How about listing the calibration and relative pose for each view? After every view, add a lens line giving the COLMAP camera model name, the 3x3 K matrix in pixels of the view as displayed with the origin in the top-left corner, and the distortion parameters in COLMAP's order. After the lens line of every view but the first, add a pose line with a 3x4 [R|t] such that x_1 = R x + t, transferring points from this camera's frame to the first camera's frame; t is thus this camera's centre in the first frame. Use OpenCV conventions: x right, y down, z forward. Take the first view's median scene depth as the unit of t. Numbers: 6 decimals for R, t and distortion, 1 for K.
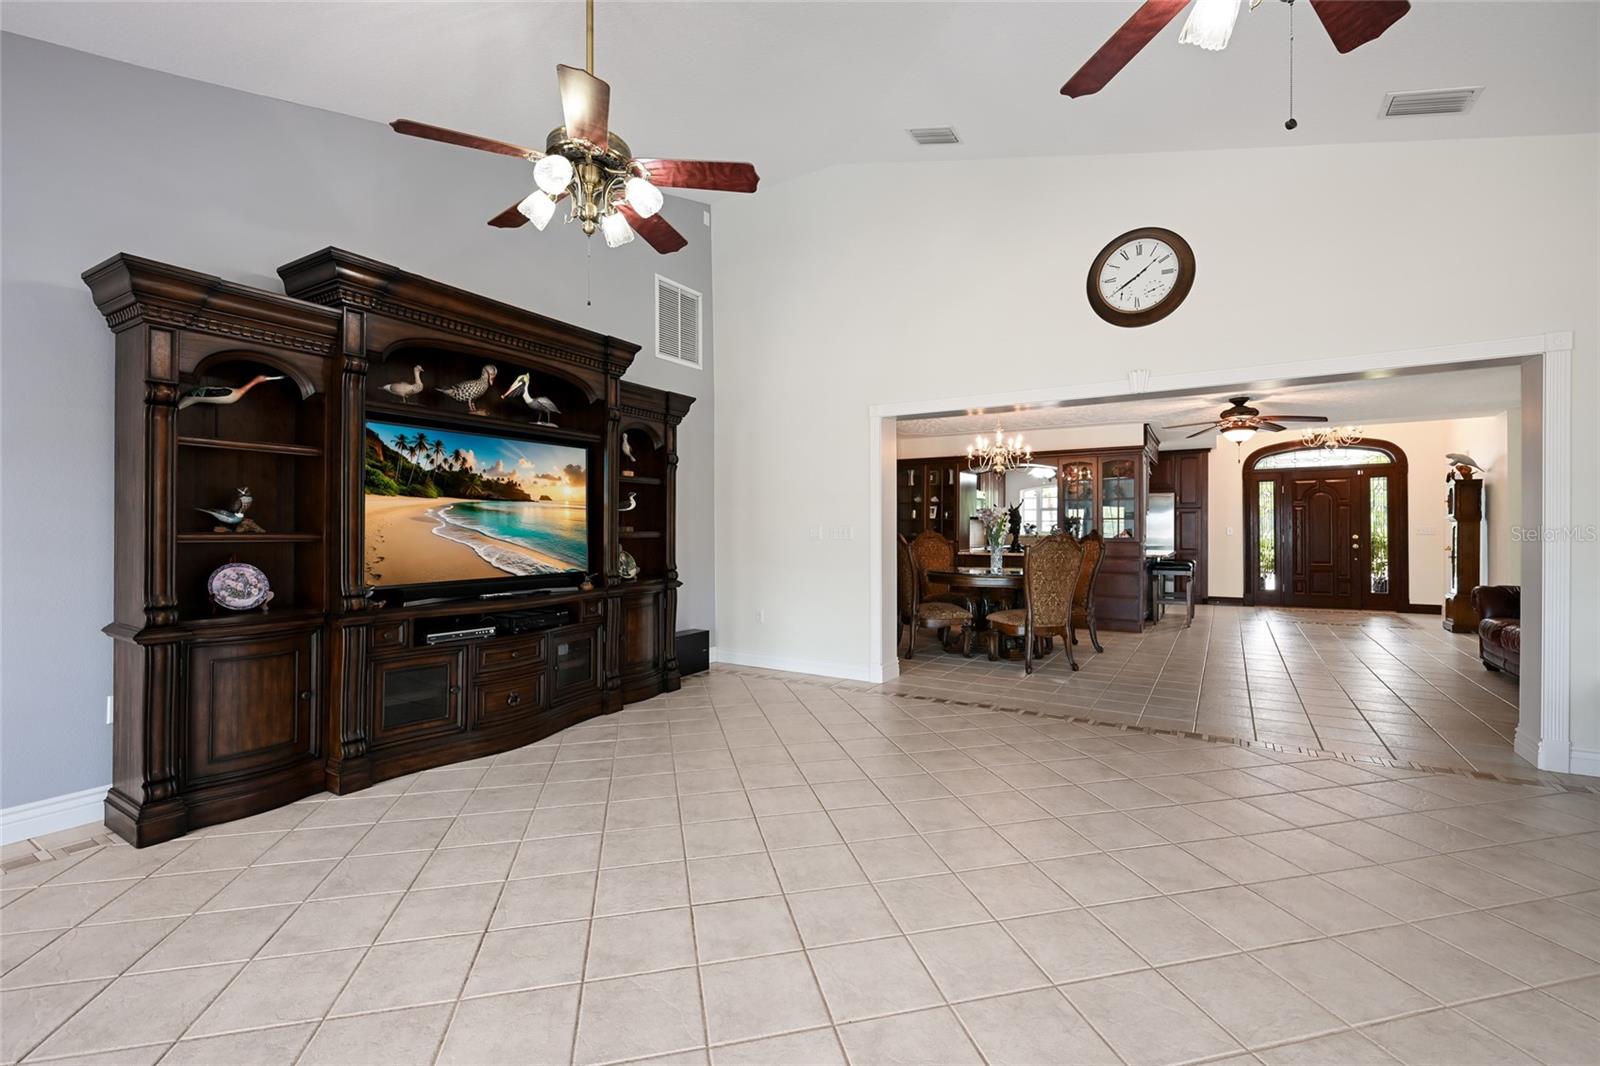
lens RADIAL K [[680.1, 0, 806.9], [0, 680.1, 525.1], [0, 0, 1]] dist [0.001034, 0.000424]
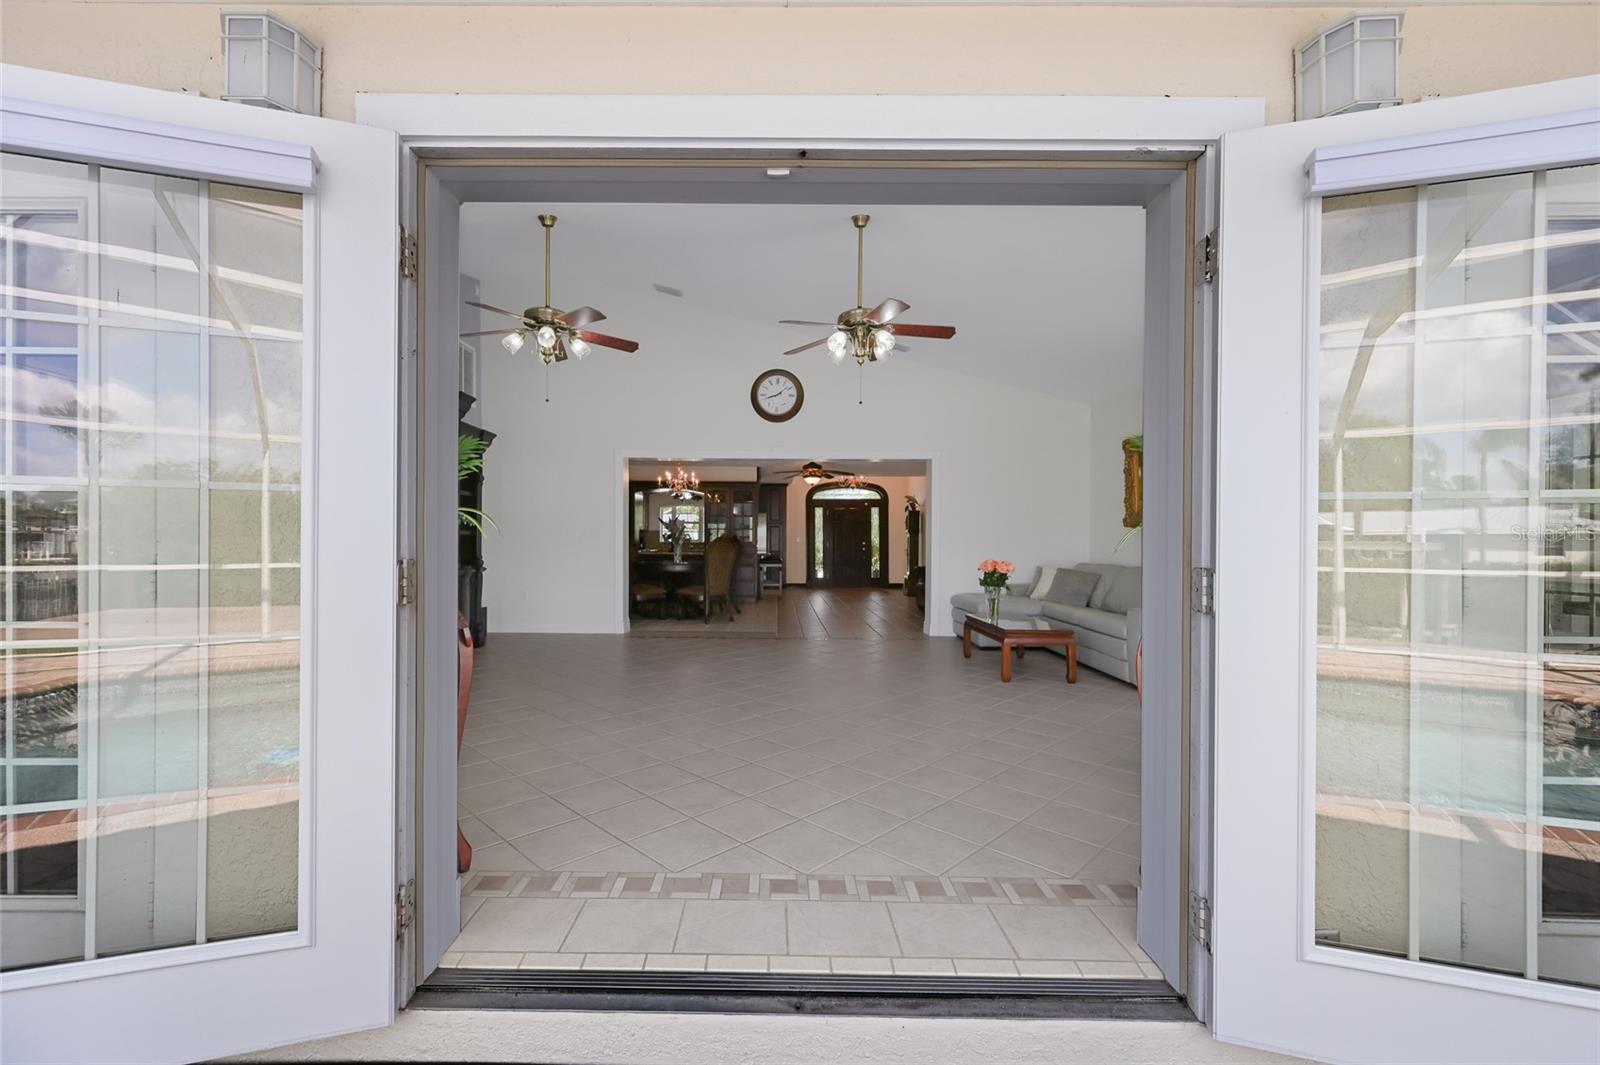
lens RADIAL K [[657.6, 0, 802.2], [0, 657.6, 526.0], [0, 0, 1]] dist [0.002019, 0.000423]
pose [[0.830254, 0.018493, 0.557078, -0.228119], [-0.006989, 0.999716, -0.022770, 0.014301], [-0.557341, 0.015012, 0.830148, -0.262933]]
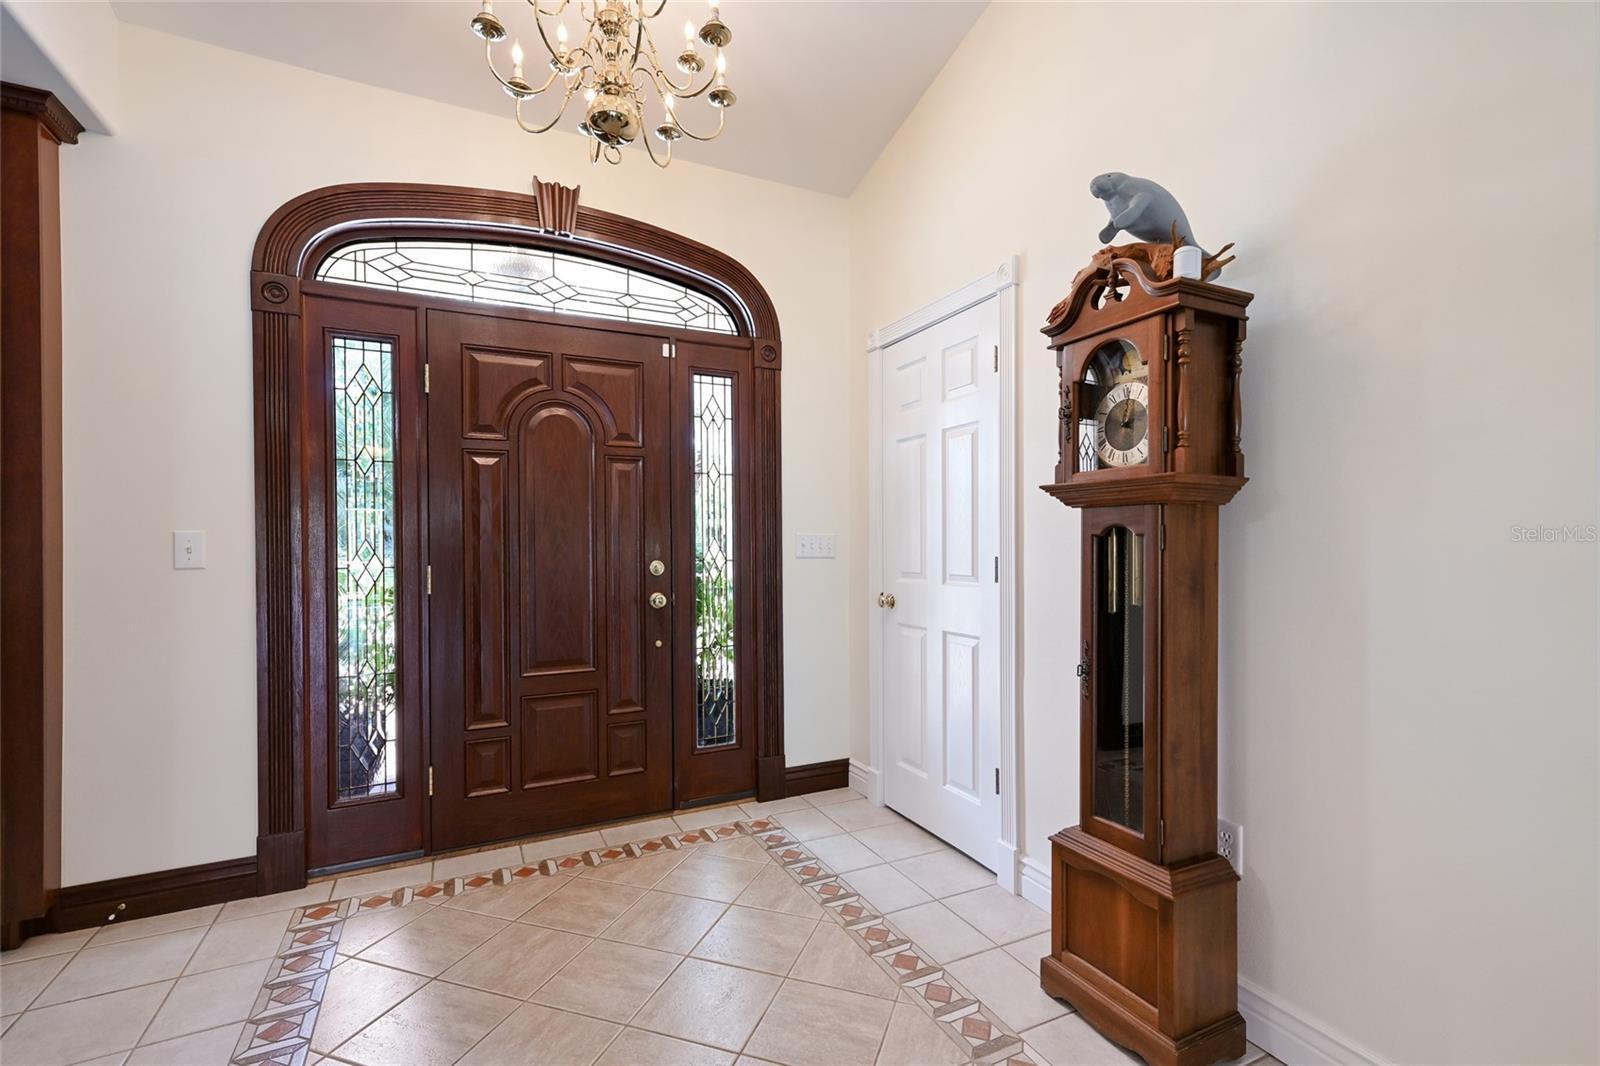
lens RADIAL K [[717.4, 0, 803.7], [0, 717.4, 531.5], [0, 0, 1]] dist [0.001263, 0.000062]
pose [[0.547373, 0.000267, 0.836889, 0.713071], [-0.005219, 0.999982, 0.003094, 0.001034], [-0.836873, -0.006061, 0.547364, 0.952304]]
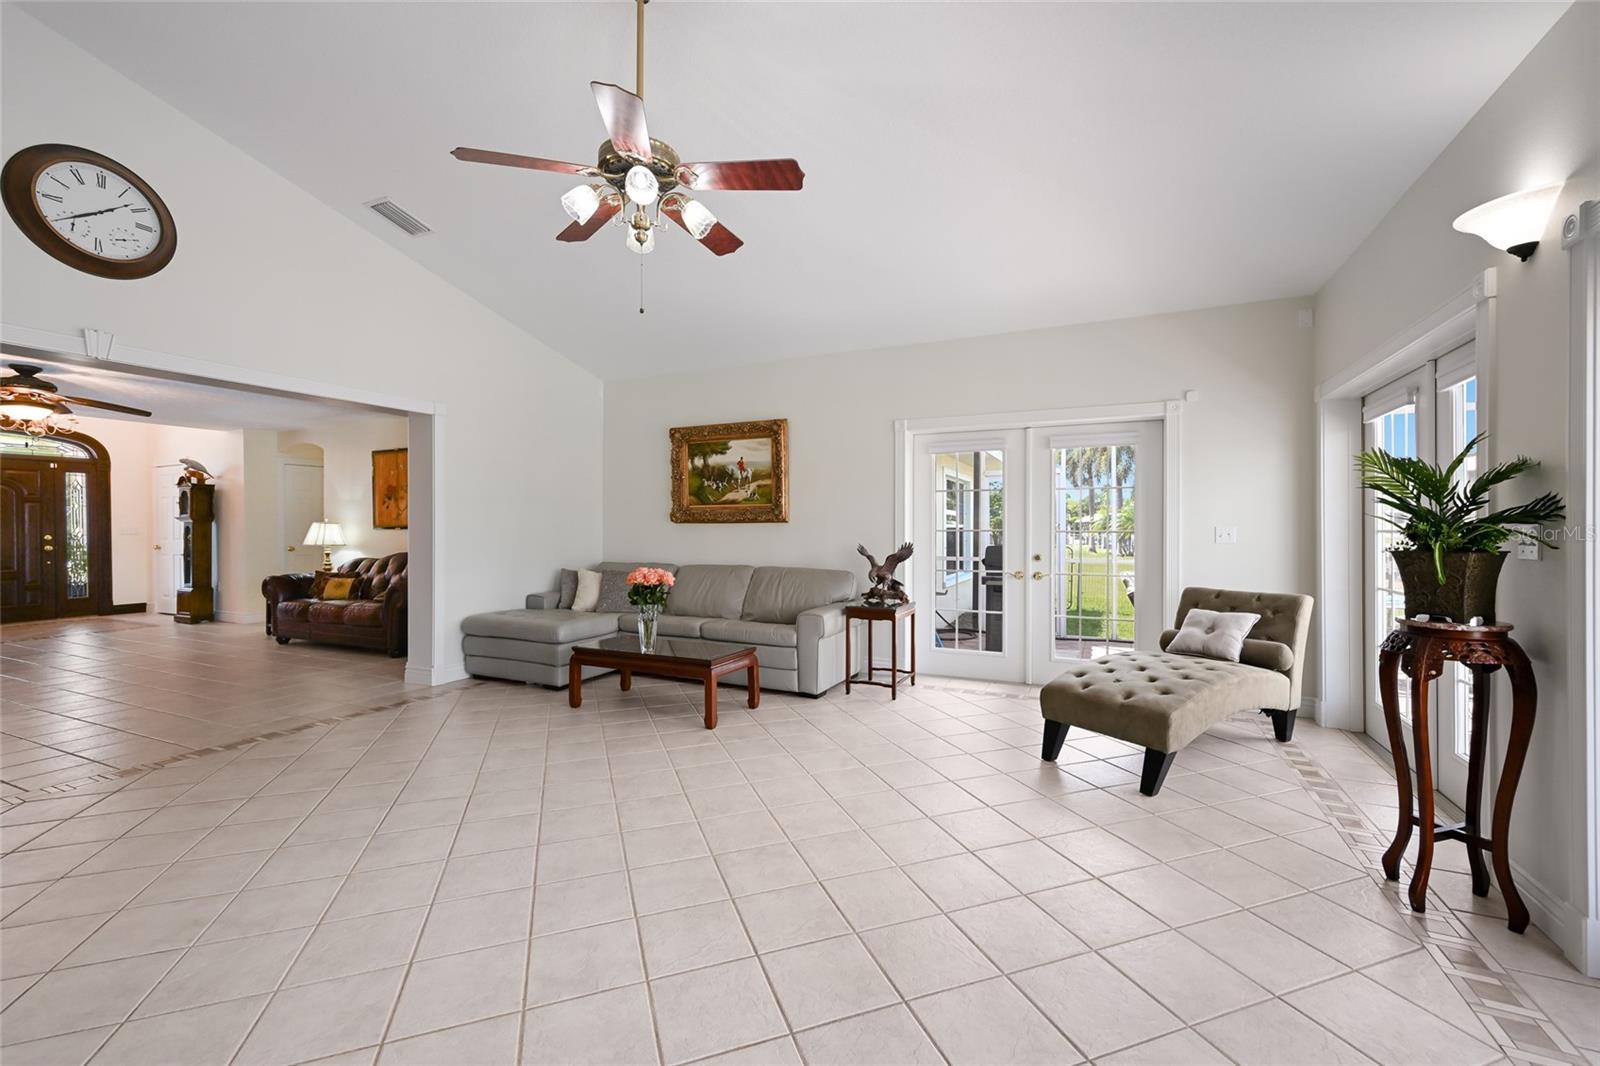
lens RADIAL K [[647.6, 0, 816.9], [0, 647.6, 530.7], [0, 0, 1]] dist [0.008220, 0.000312]
pose [[-0.118494, -0.001005, 0.992954, -0.197119], [-0.006972, 0.999976, 0.000180, 0.001442], [-0.992930, -0.006902, -0.118498, 0.128459]]
